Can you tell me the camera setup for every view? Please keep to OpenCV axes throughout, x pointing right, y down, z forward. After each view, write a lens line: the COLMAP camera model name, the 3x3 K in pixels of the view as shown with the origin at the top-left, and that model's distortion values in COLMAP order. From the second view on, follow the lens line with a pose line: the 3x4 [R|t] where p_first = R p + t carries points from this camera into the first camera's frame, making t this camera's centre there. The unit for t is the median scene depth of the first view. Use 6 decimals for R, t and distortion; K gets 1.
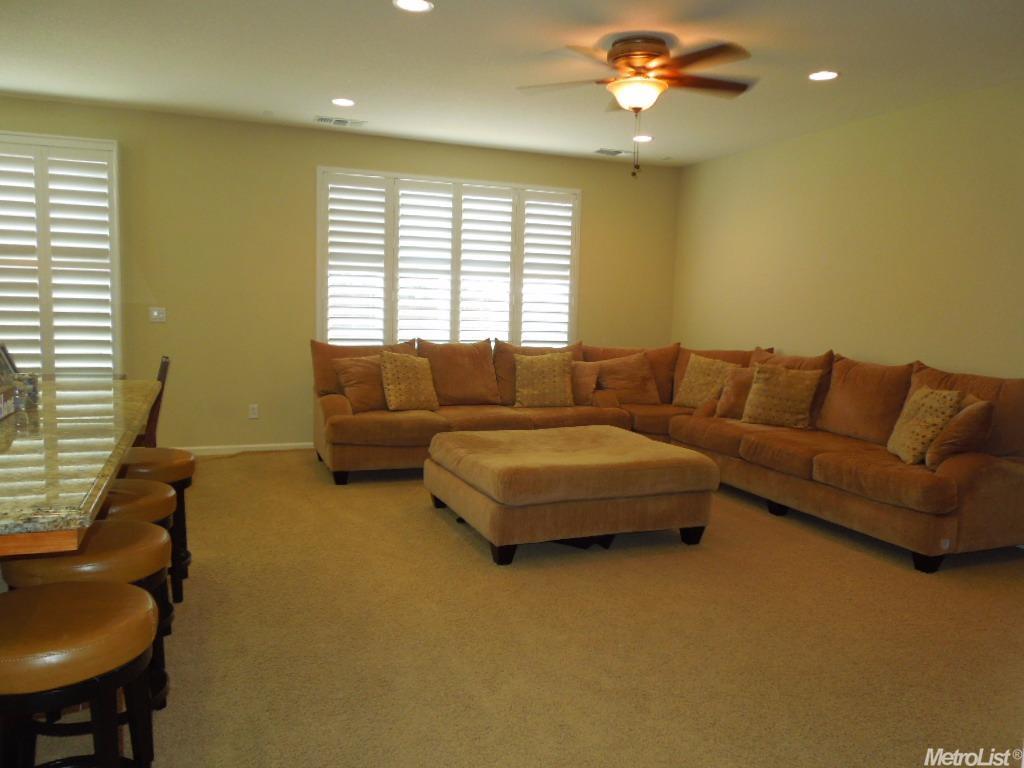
lens RADIAL K [[774.3, 0, 513.9], [0, 774.3, 385.7], [0, 0, 1]] dist [0.000710, -0.010322]
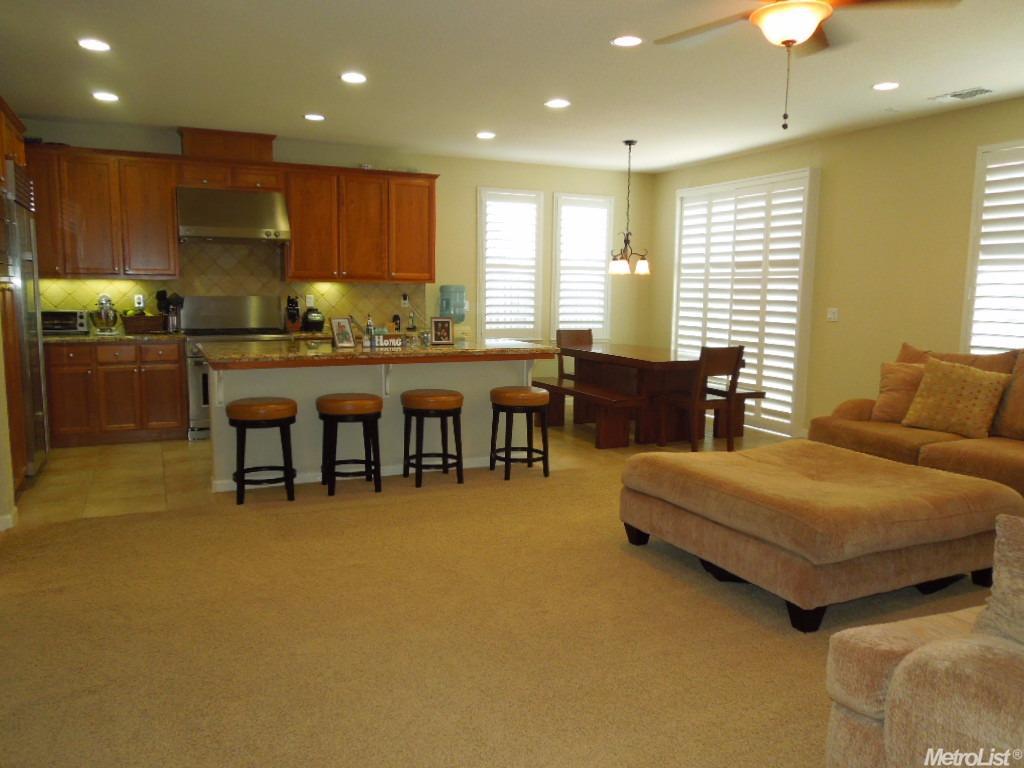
lens RADIAL K [[774.3, 0, 521.6], [0, 774.3, 384.0], [0, 0, 1]] dist [0.000710, -0.010322]
pose [[0.050693, 0.097529, -0.993941, 0.674331], [-0.120093, 0.988594, 0.090880, -0.041868], [0.991468, 0.114759, 0.061827, 0.520156]]
